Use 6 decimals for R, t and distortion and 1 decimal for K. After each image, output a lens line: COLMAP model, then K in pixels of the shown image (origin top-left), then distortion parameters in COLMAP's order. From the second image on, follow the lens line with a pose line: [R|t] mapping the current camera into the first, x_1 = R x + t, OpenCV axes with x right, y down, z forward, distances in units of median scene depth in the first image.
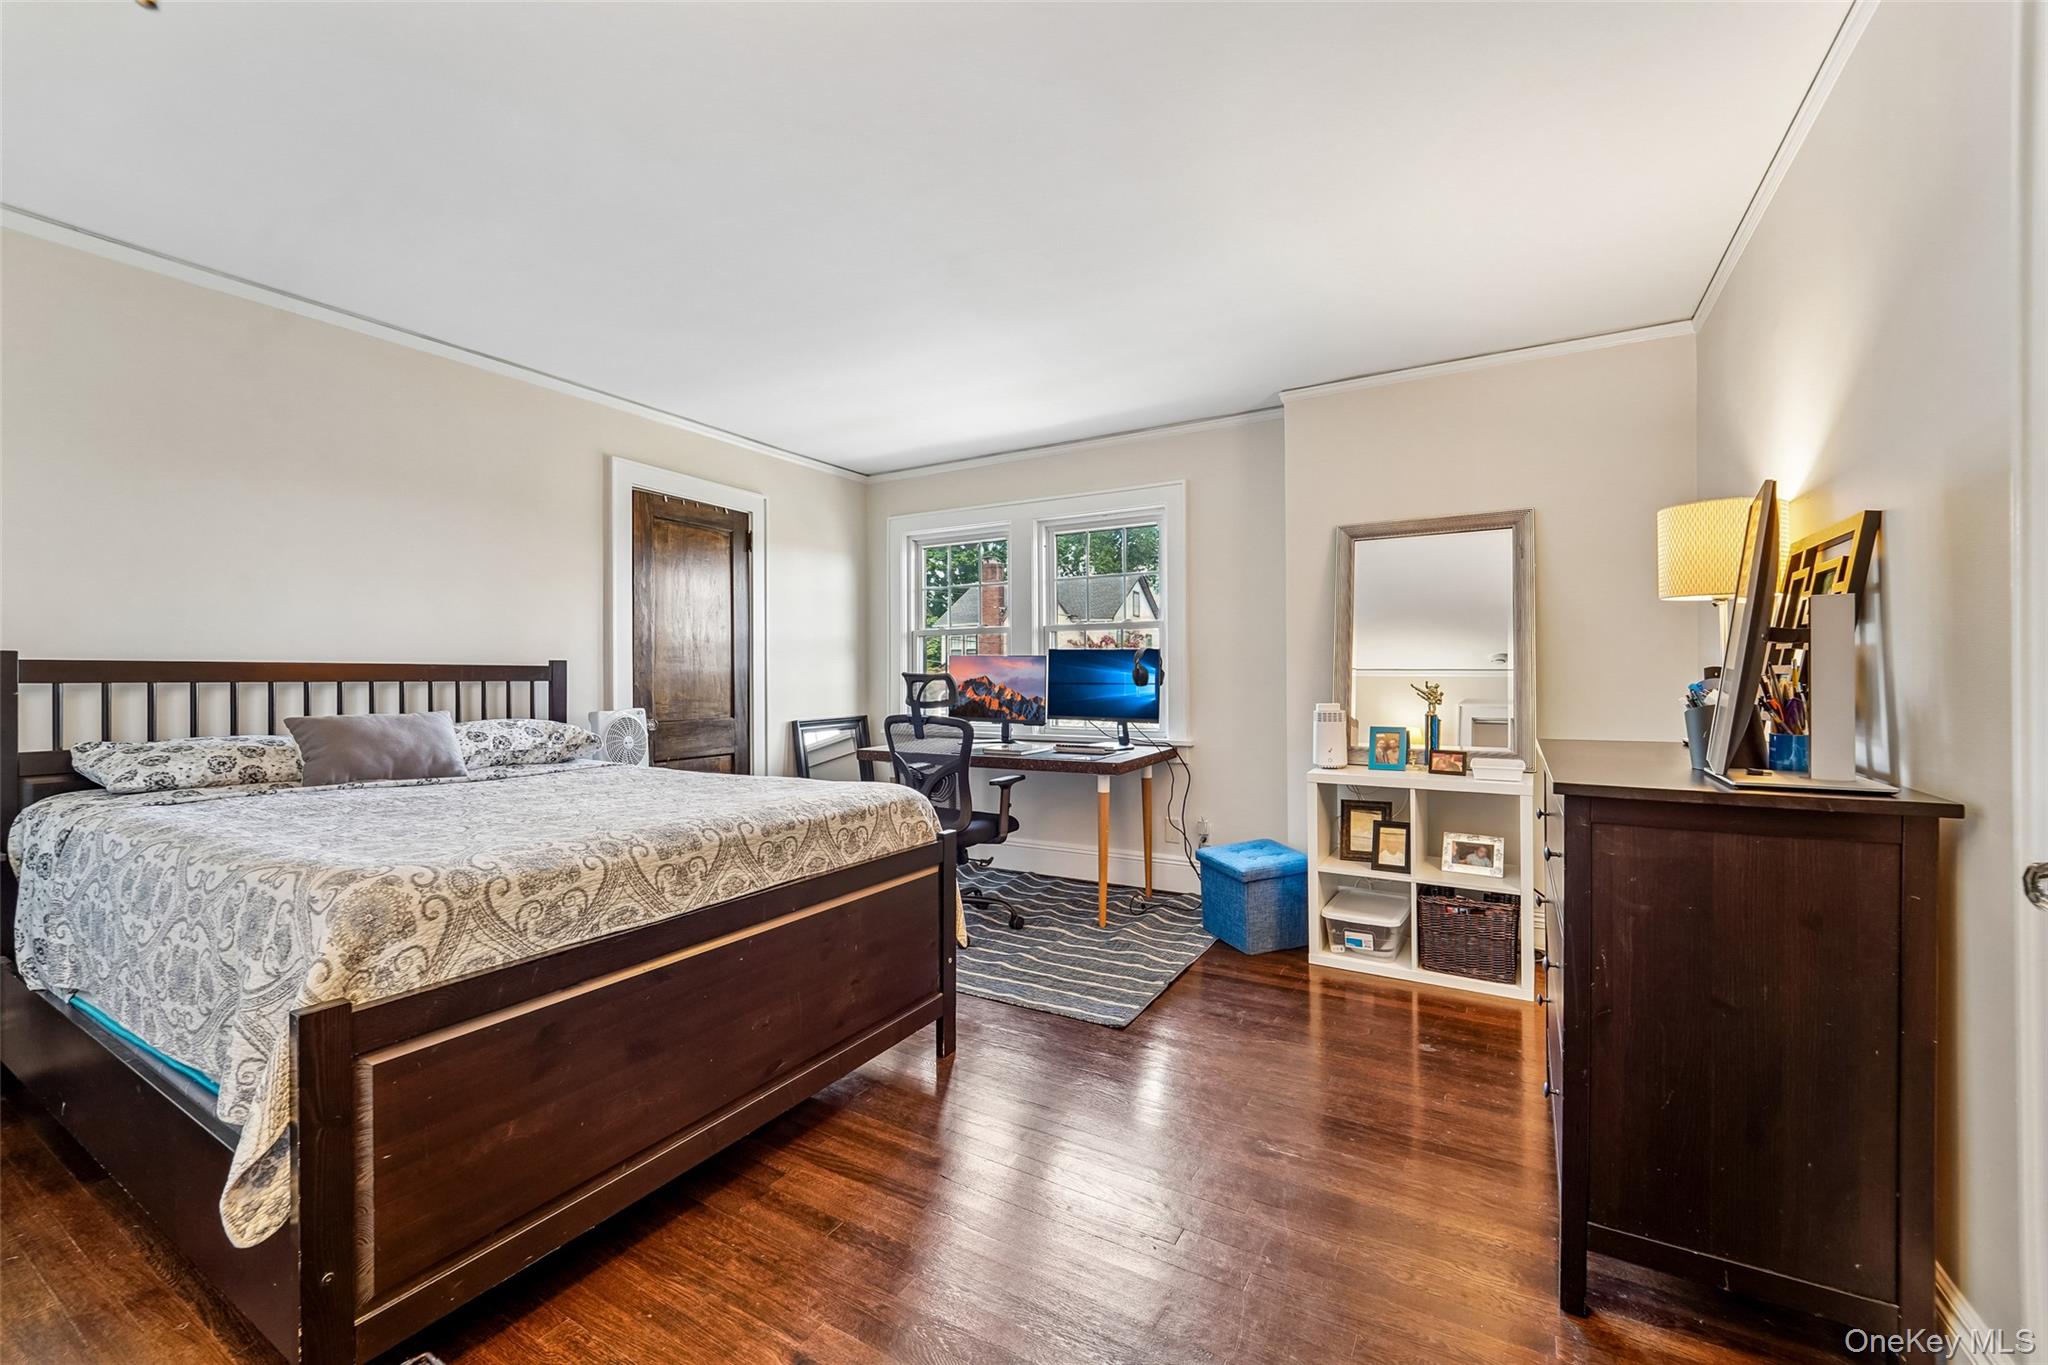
lens RADIAL K [[825.9, 0, 1025.4], [0, 825.9, 675.1], [0, 0, 1]] dist [-0.002491, -0.000867]
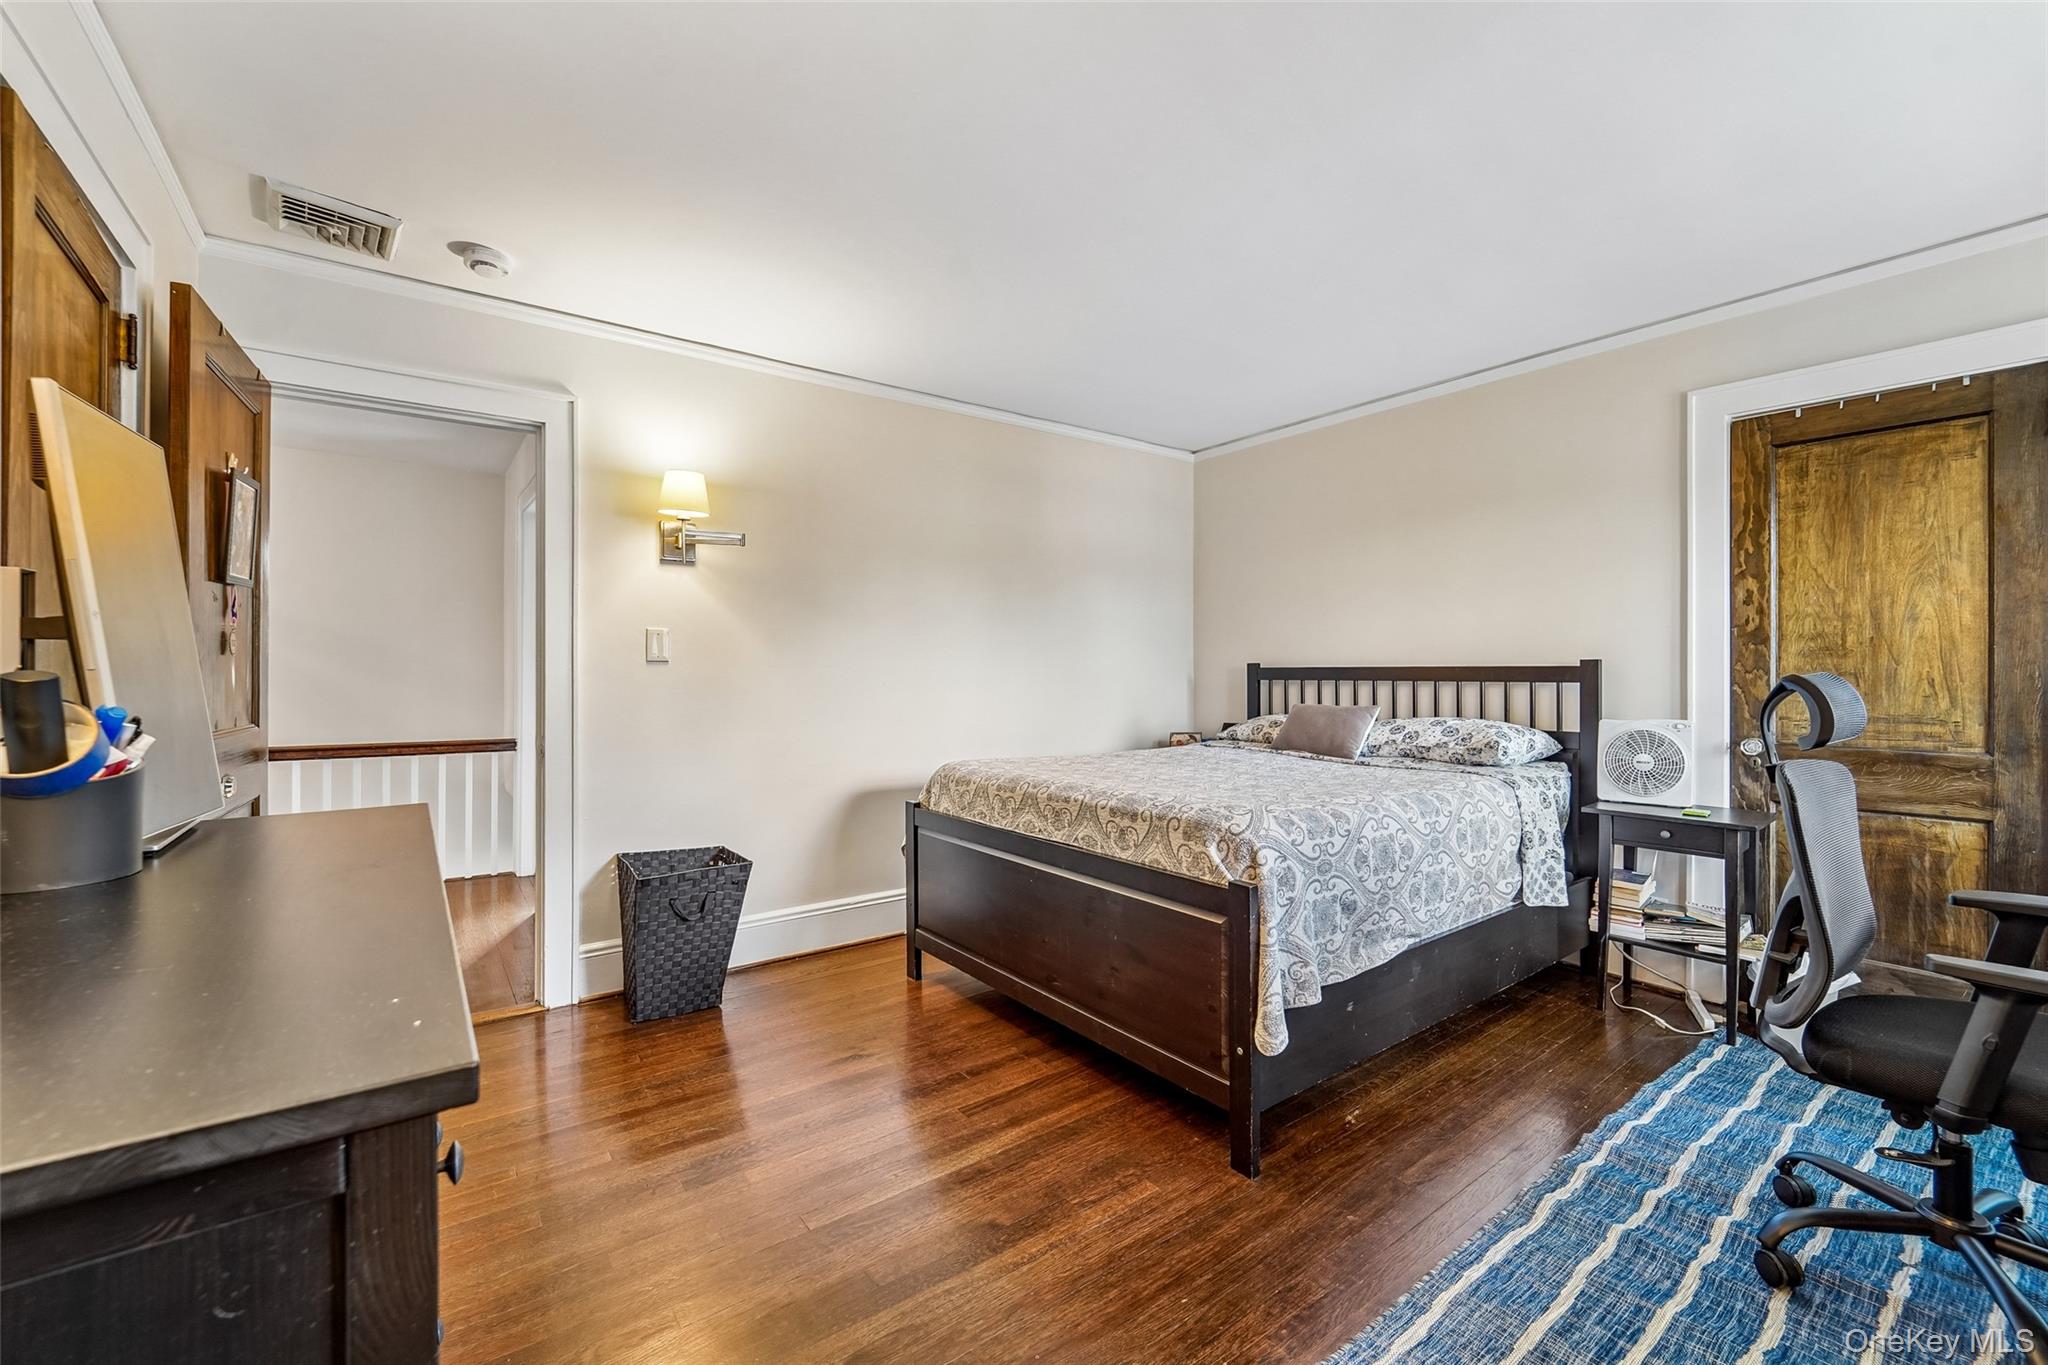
lens RADIAL K [[825.9, 0, 1026.8], [0, 825.9, 676.4], [0, 0, 1]] dist [-0.002491, -0.000867]
pose [[-0.378609, 0.004899, -0.925544, 0.845301], [0.001224, 0.999988, 0.004793, -0.008315], [0.925556, 0.000682, -0.378610, 1.350026]]
